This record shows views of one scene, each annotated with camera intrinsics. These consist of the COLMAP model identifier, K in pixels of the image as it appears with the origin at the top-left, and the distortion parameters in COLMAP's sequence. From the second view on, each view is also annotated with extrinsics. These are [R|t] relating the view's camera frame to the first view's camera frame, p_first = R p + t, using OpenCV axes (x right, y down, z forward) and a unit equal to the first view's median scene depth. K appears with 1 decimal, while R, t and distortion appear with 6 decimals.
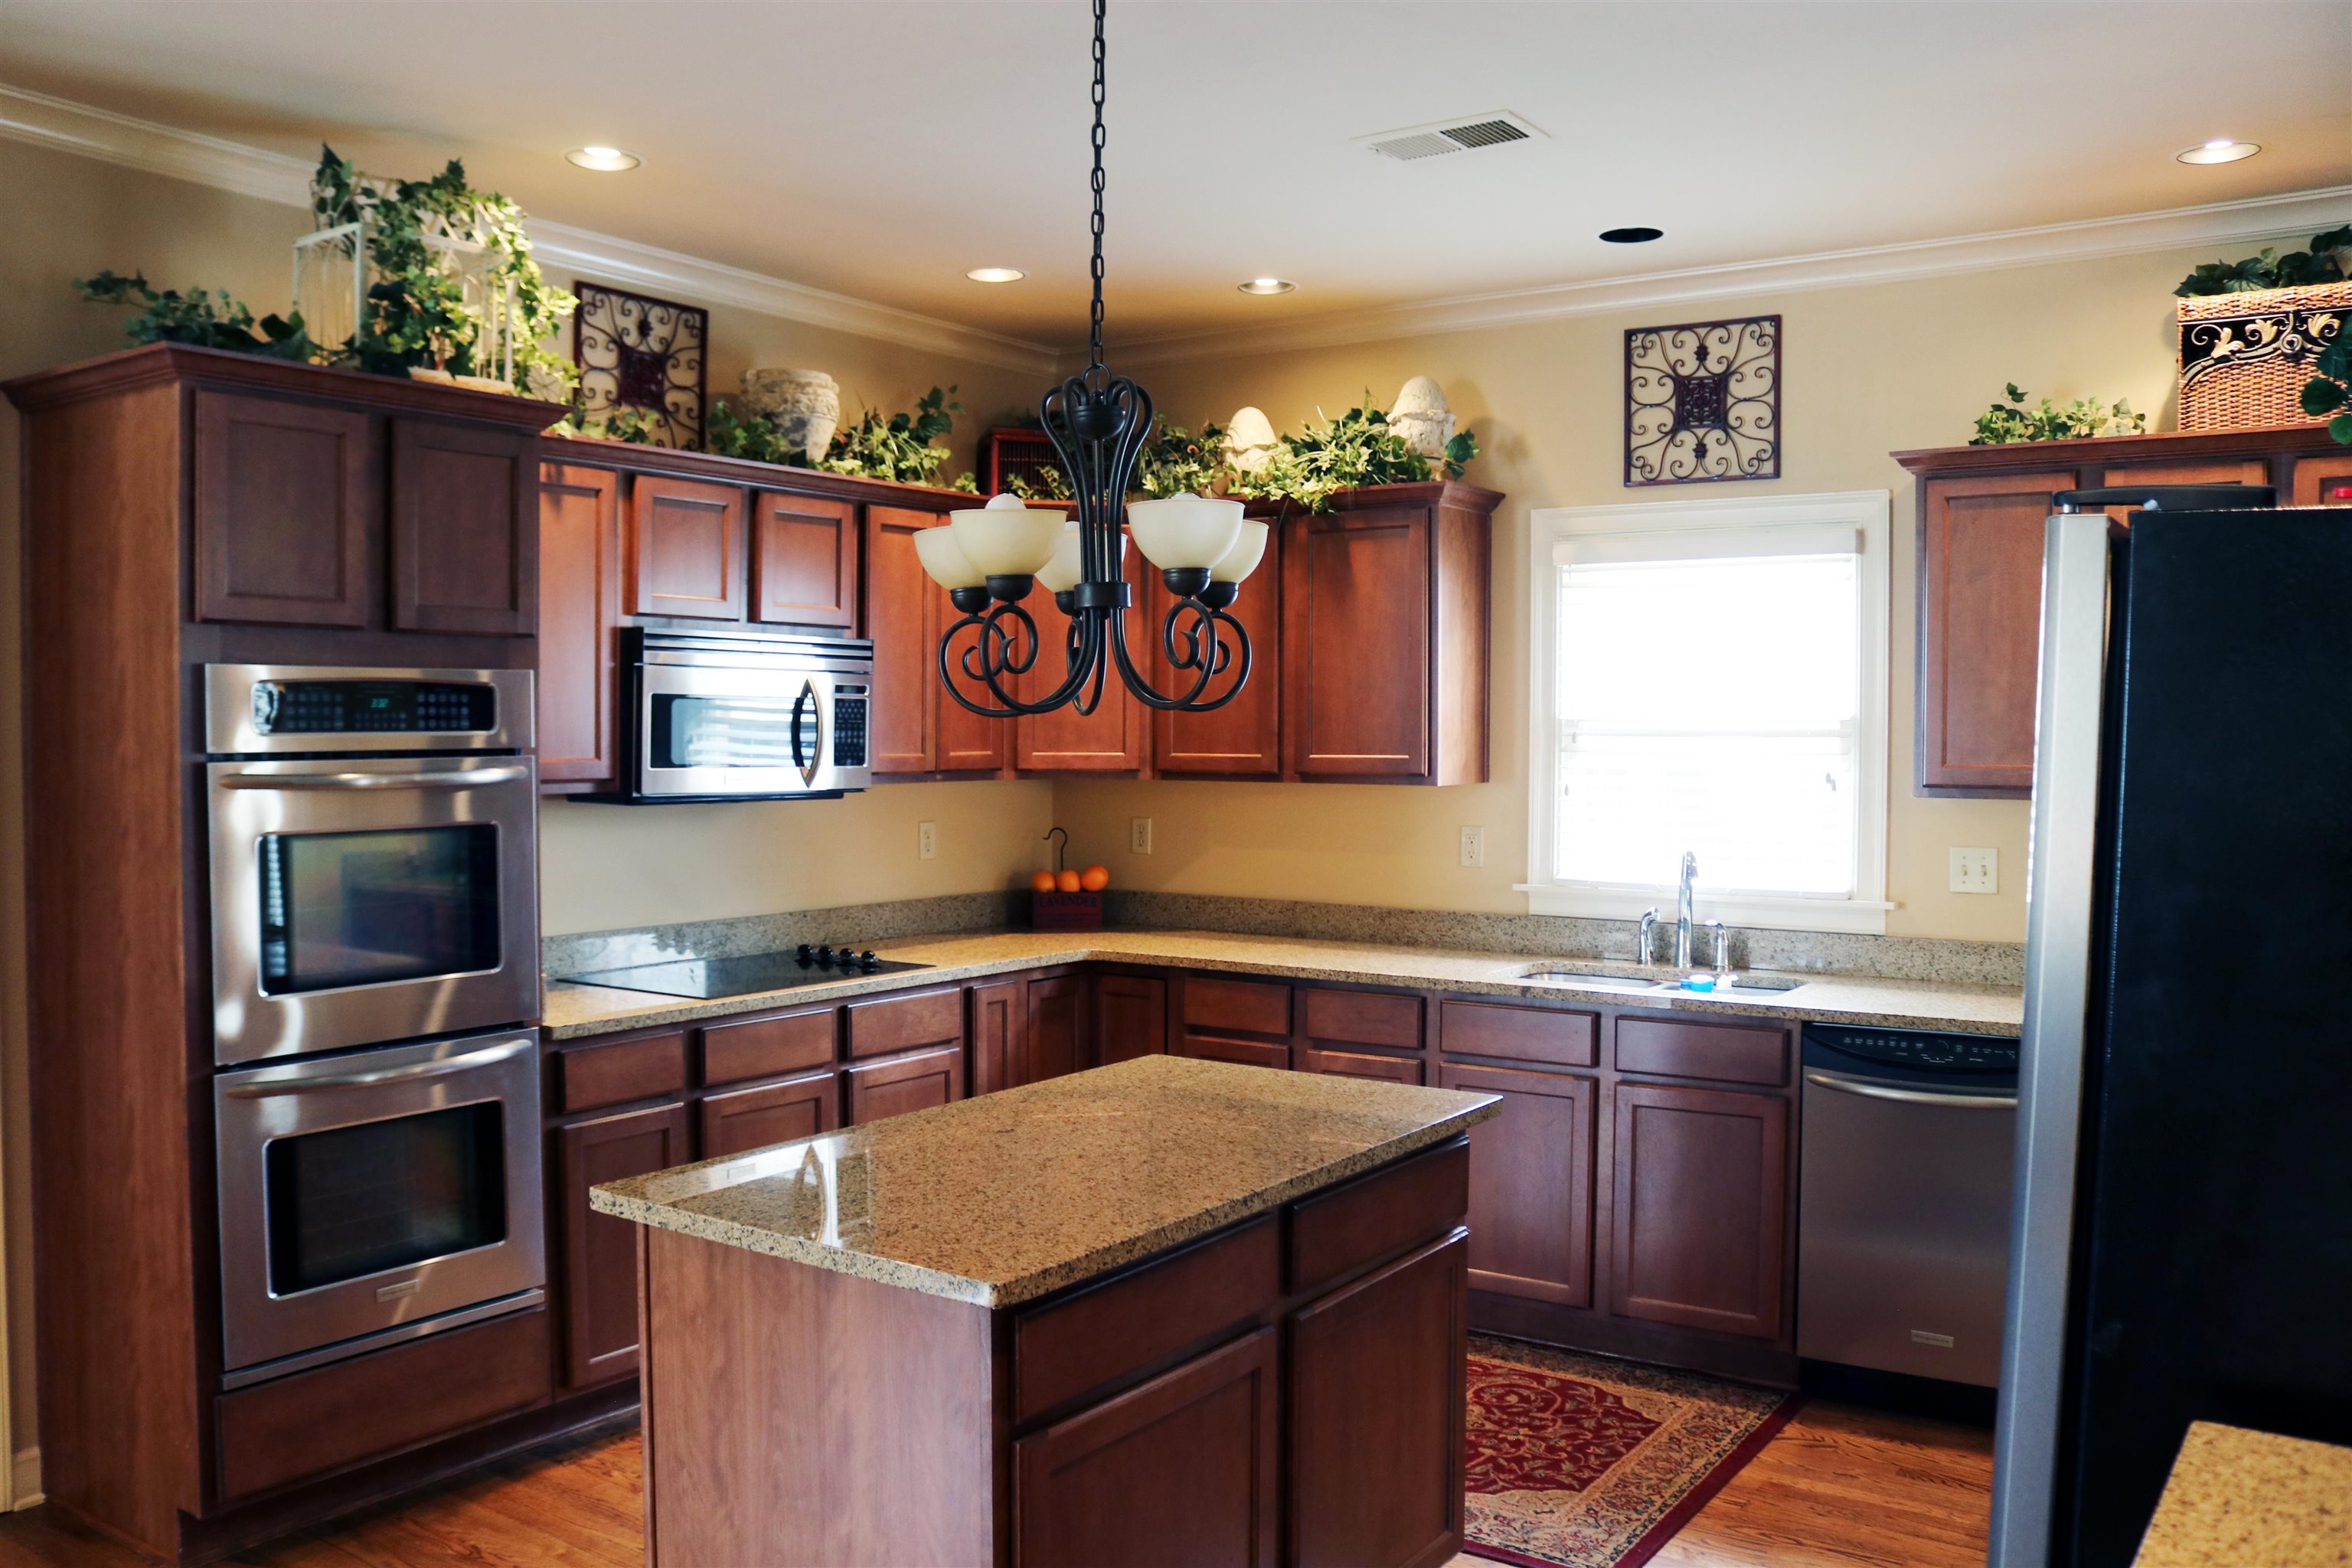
lens RADIAL K [[1915.5, 0, 1142.1], [0, 1915.5, 790.7], [0, 0, 1]] dist [-0.155462, 0.121339]
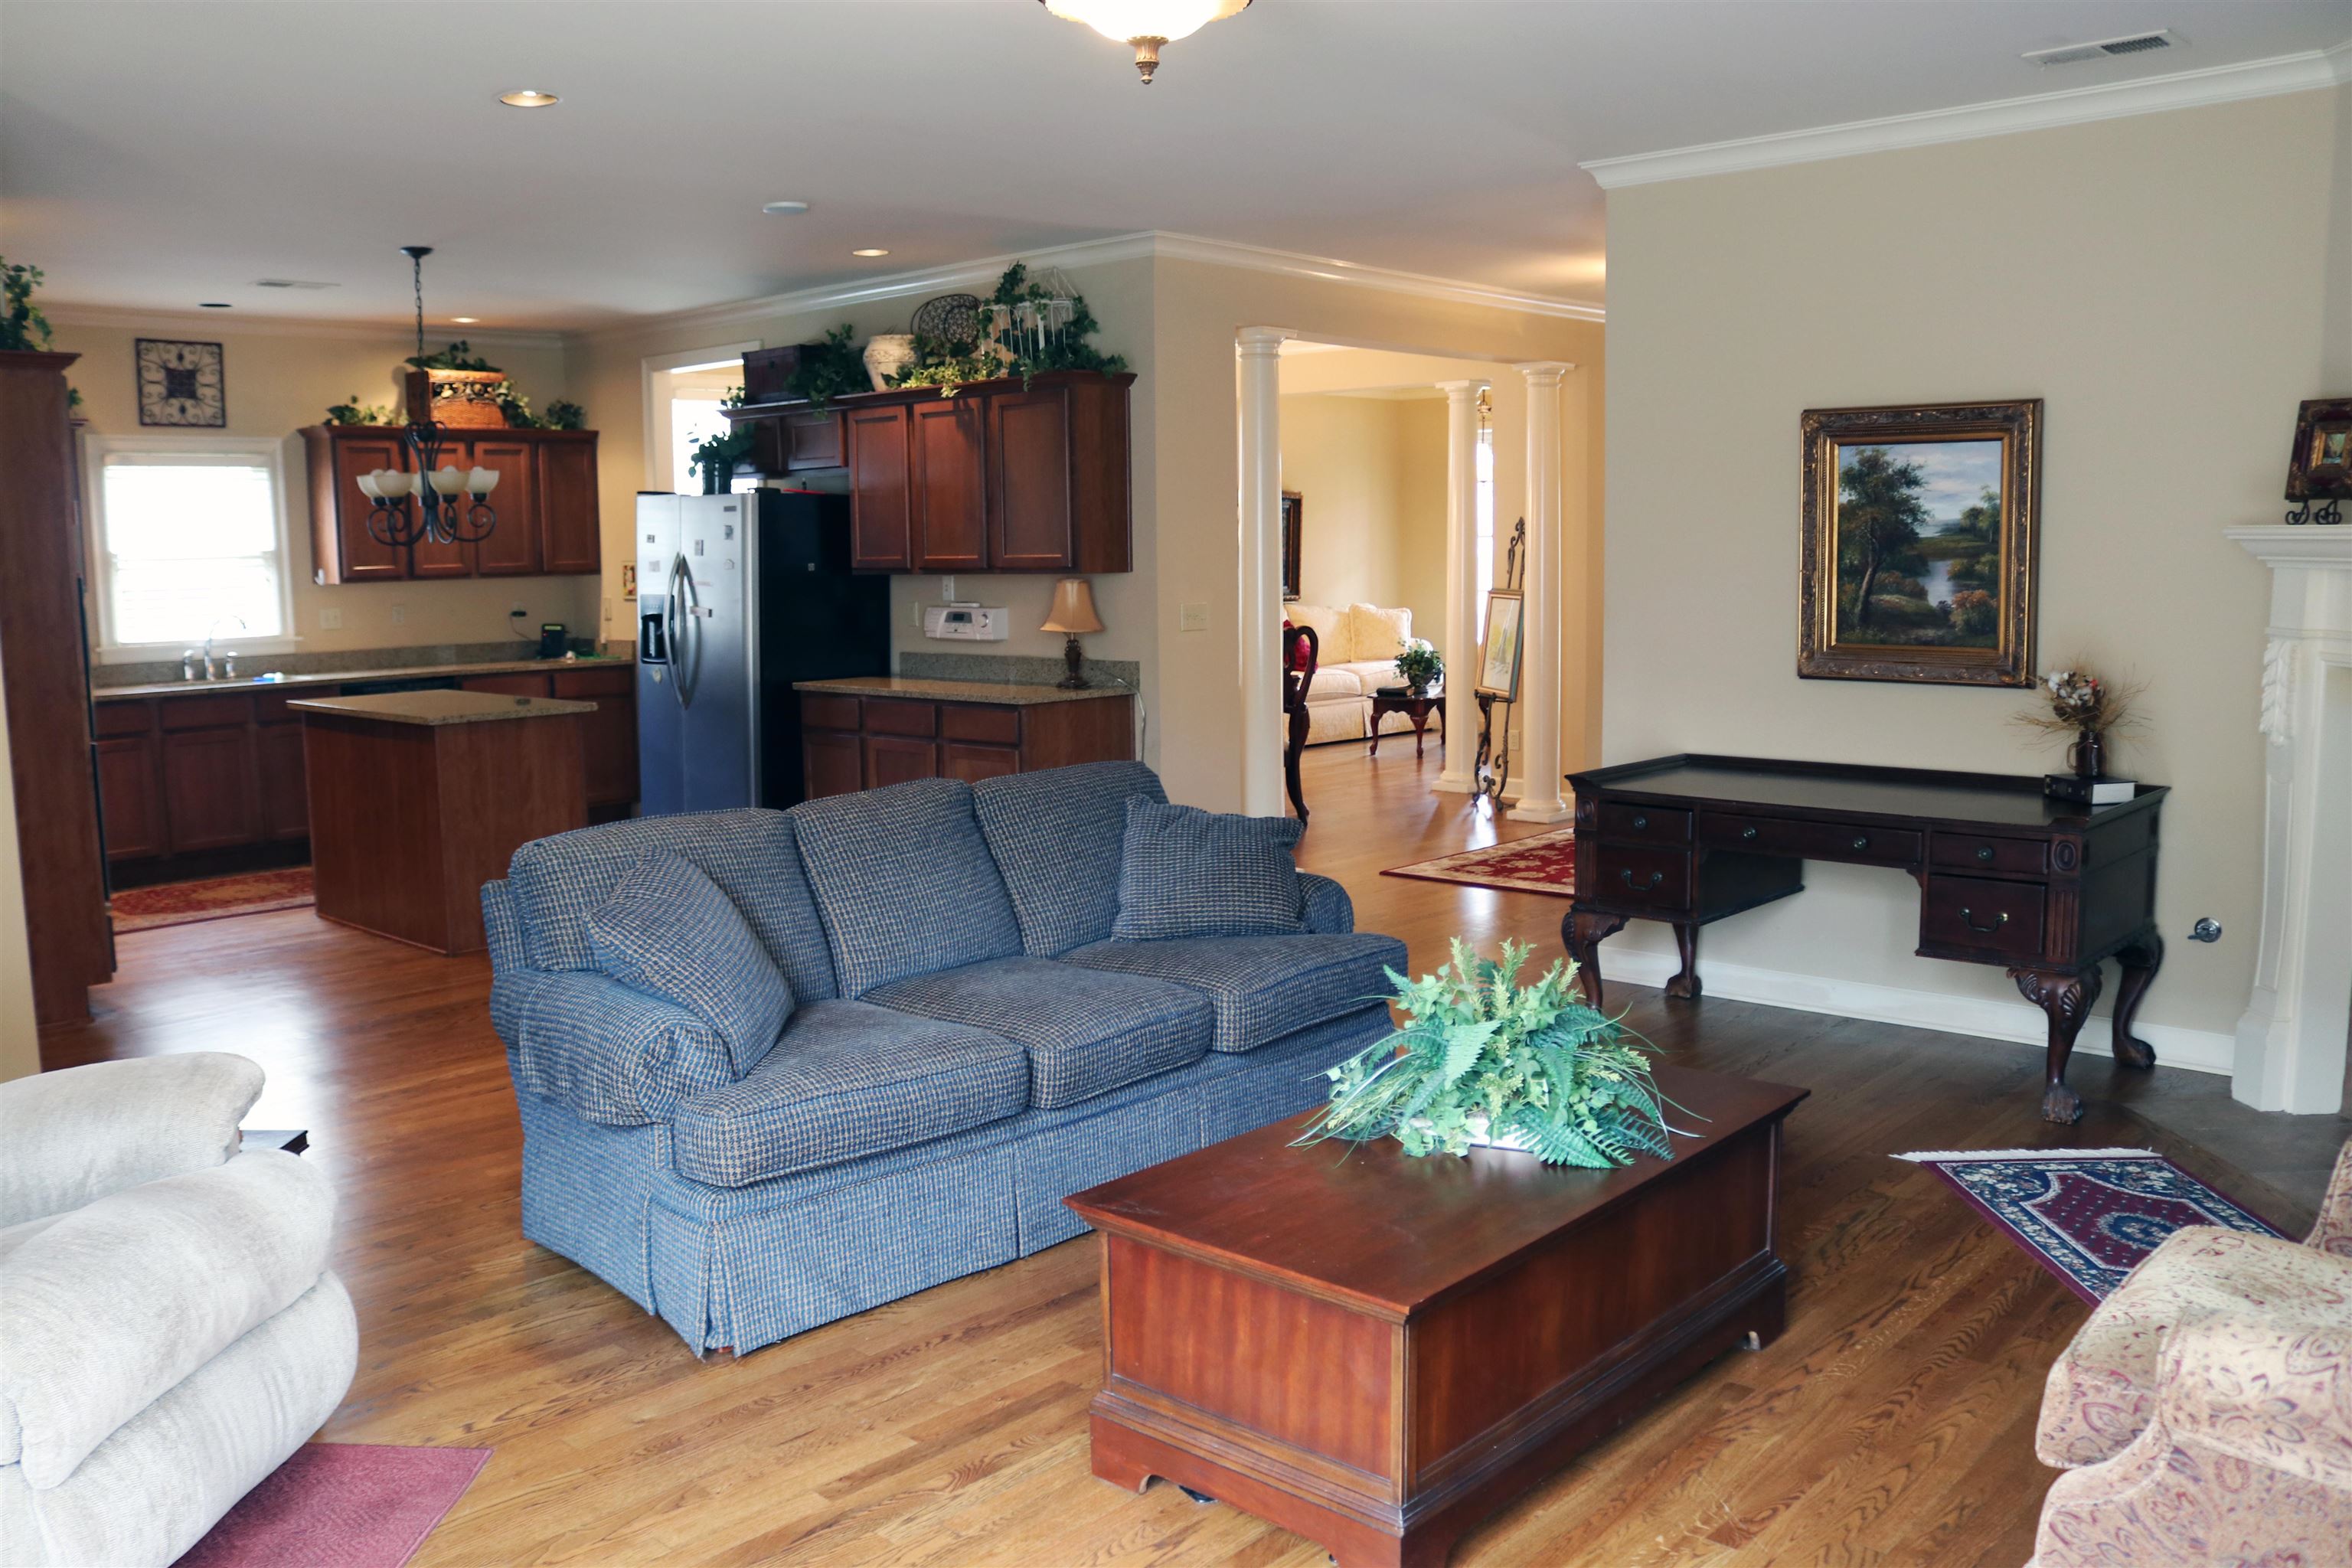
lens RADIAL K [[1915.5, 0, 1142.1], [0, 1915.5, 790.7], [0, 0, 1]] dist [-0.155462, 0.121339]
pose [[0.130134, -0.130194, 0.982911, -1.461390], [0.050194, 0.990935, 0.124611, 0.016523], [-0.990225, 0.033120, 0.135489, -0.195624]]
